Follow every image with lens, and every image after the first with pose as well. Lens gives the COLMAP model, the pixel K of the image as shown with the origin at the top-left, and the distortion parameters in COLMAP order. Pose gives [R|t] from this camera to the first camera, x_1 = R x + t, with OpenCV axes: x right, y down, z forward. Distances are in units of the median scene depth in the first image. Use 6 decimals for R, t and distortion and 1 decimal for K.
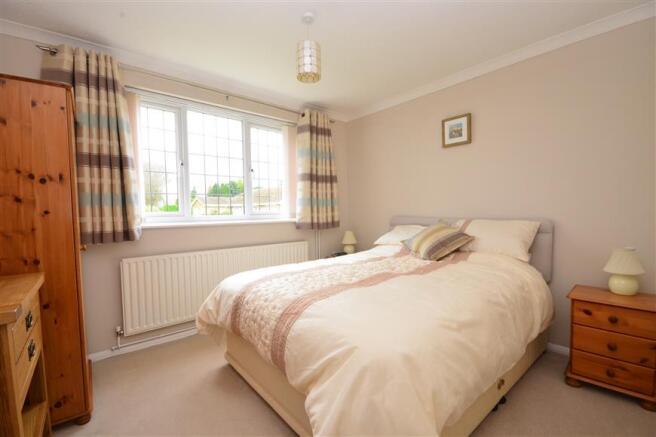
lens RADIAL K [[297.4, 0, 328.2], [0, 297.4, 221.5], [0, 0, 1]] dist [-0.002284, -0.000442]
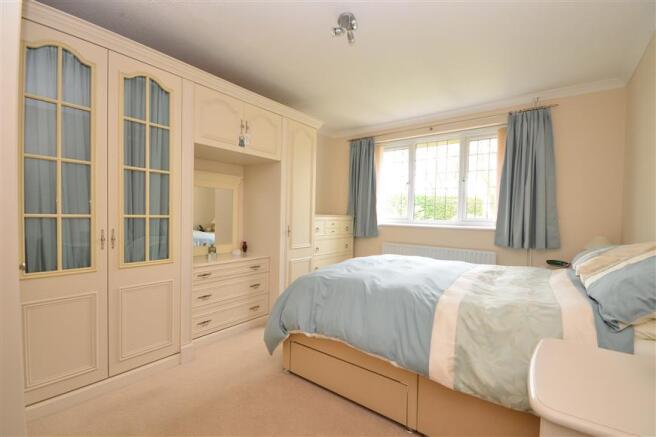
lens RADIAL K [[297.4, 0, 328.2], [0, 297.4, 221.5], [0, 0, 1]] dist [-0.002284, -0.000442]
pose [[0.215452, 0.017932, -0.976350, 0.822973], [-0.052745, 0.998586, 0.006701, 0.002751], [0.975089, 0.050054, 0.216093, 0.298817]]
